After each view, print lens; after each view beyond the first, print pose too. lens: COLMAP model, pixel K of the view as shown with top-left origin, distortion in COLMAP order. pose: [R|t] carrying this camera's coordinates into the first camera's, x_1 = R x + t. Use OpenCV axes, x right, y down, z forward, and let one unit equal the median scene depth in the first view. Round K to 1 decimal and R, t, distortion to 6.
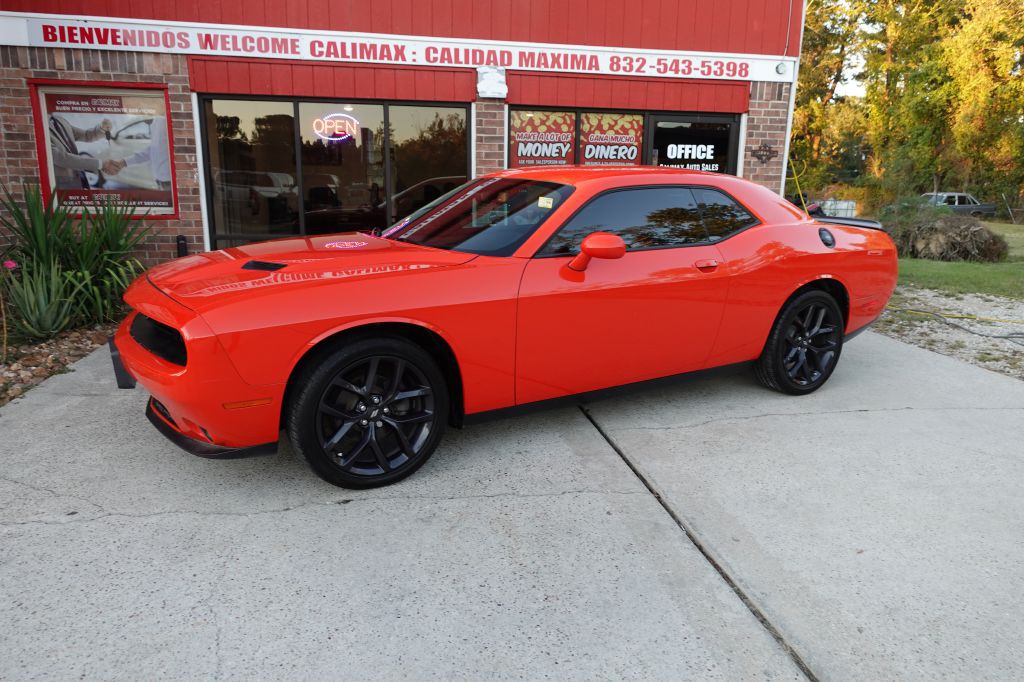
lens RADIAL K [[704.9, 0, 512.2], [0, 704.9, 342.4], [0, 0, 1]] dist [0.001792, -0.003998]
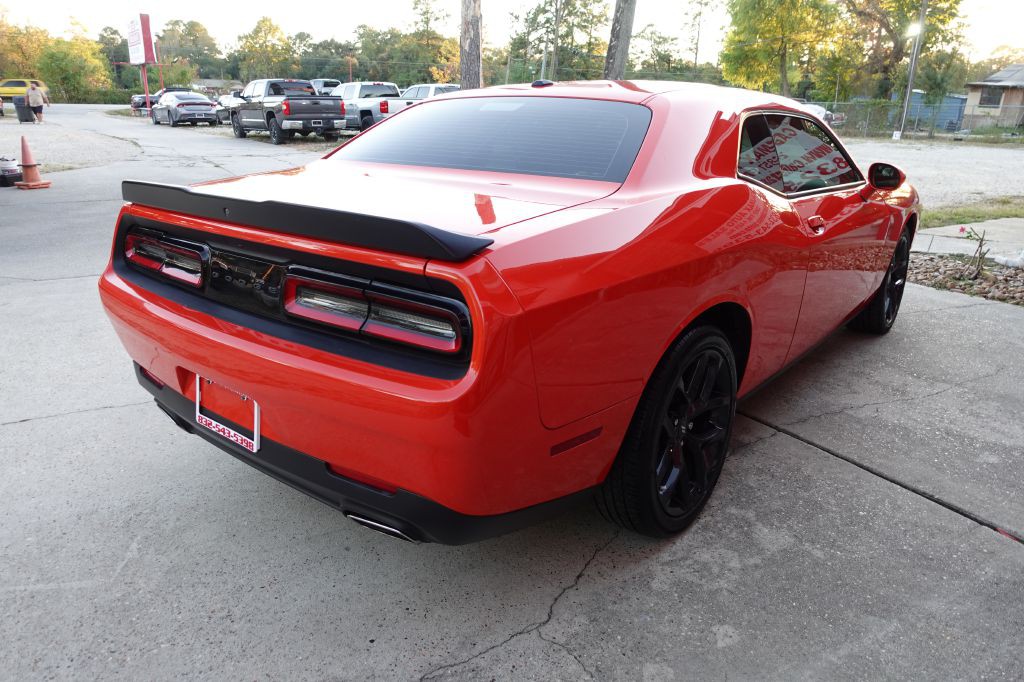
lens RADIAL K [[704.9, 0, 515.3], [0, 704.9, 339.2], [0, 0, 1]] dist [0.001792, -0.003998]
pose [[-0.934850, 0.079255, -0.346085, 0.311905], [-0.111149, 0.860439, 0.497283, -0.229688], [0.337197, 0.503352, -0.795572, 1.025073]]
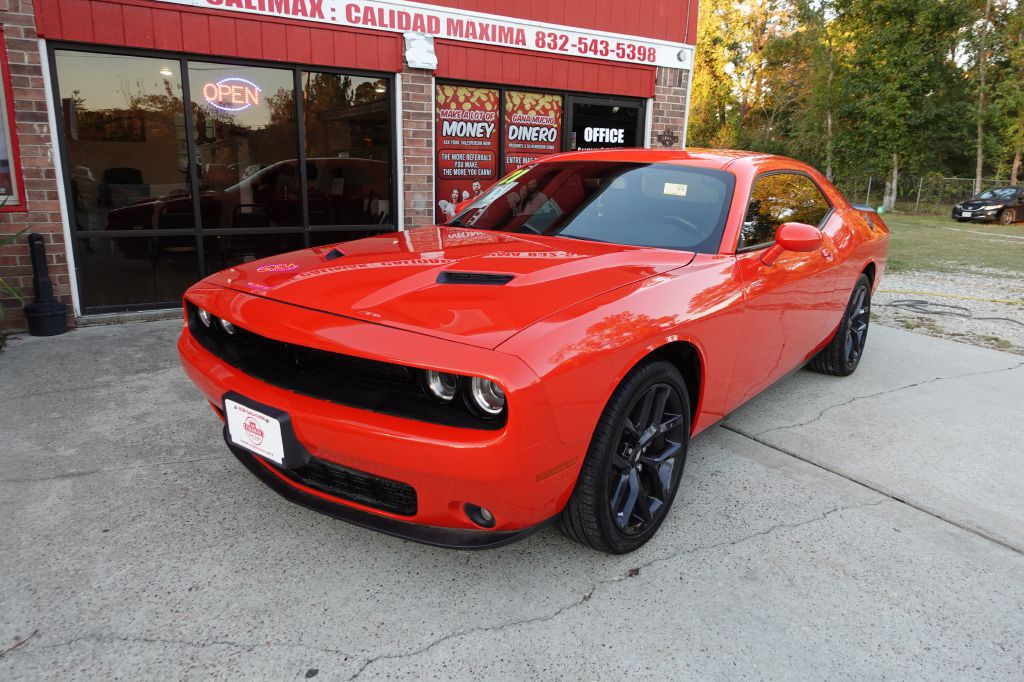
lens RADIAL K [[704.9, 0, 511.6], [0, 704.9, 343.2], [0, 0, 1]] dist [0.001792, -0.003998]
pose [[0.935333, -0.078987, 0.344837, -0.254321], [0.070455, 0.996820, 0.037226, -0.028569], [-0.346681, -0.010524, 0.937924, 0.127149]]
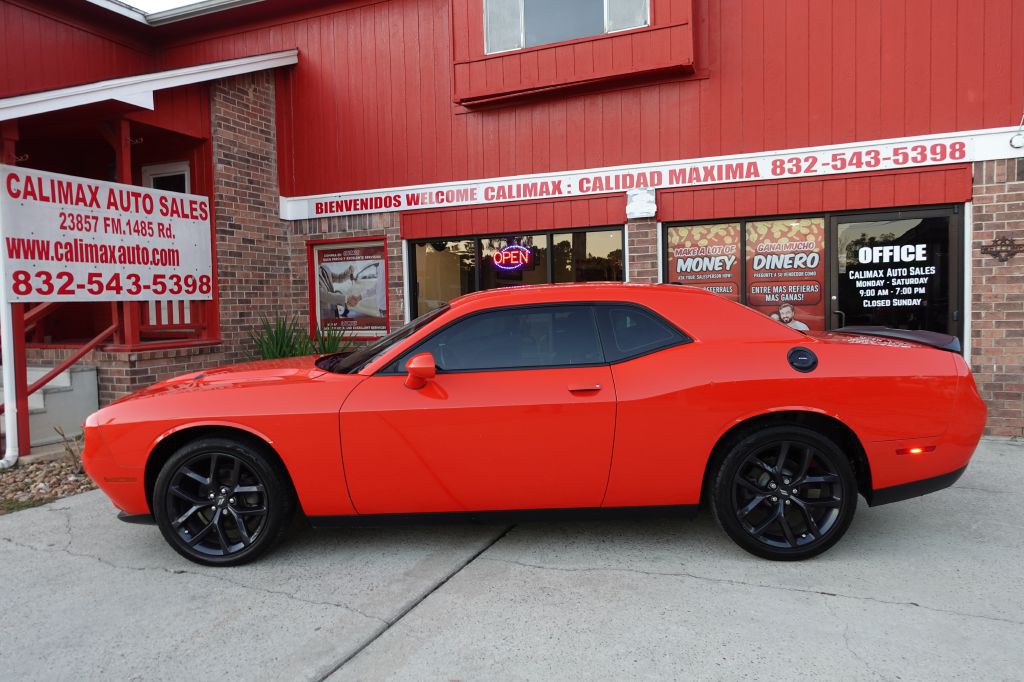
lens RADIAL K [[704.9, 0, 510.2], [0, 704.9, 342.2], [0, 0, 1]] dist [0.001792, -0.003998]
pose [[0.829599, -0.005604, -0.558332, 0.375117], [-0.085768, 0.986803, -0.137342, -0.018968], [0.551733, 0.161826, 0.818170, 0.105892]]
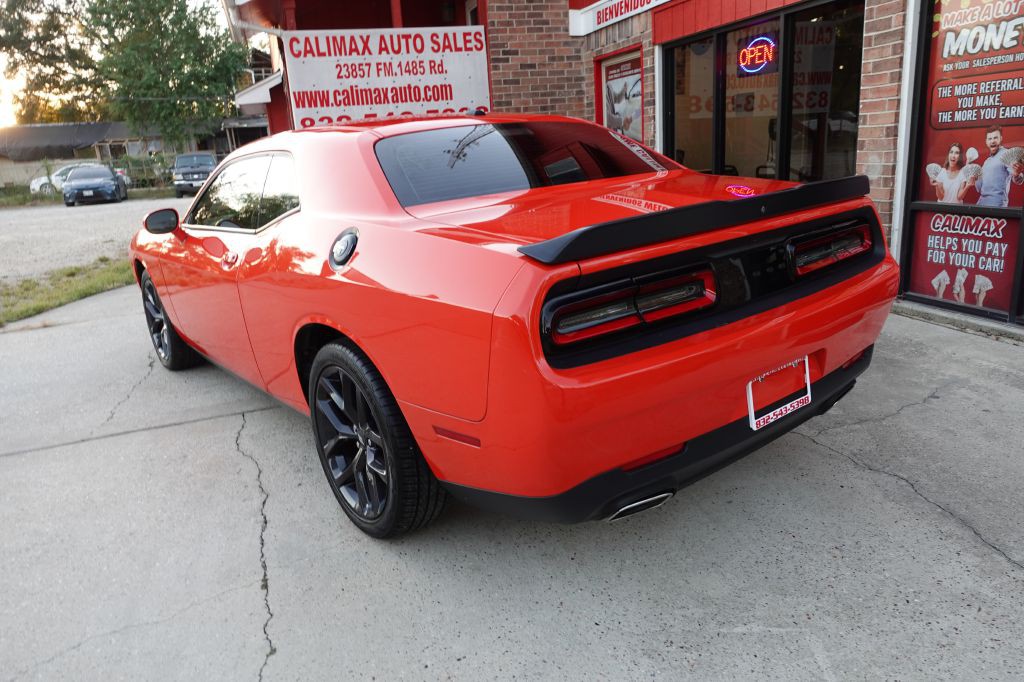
lens RADIAL K [[704.9, 0, 512.7], [0, 704.9, 338.4], [0, 0, 1]] dist [0.001792, -0.003998]
pose [[0.128297, 0.242316, -0.961677, 0.579802], [-0.149637, 0.963319, 0.222767, -0.131298], [0.980382, 0.115322, 0.159851, 0.636800]]
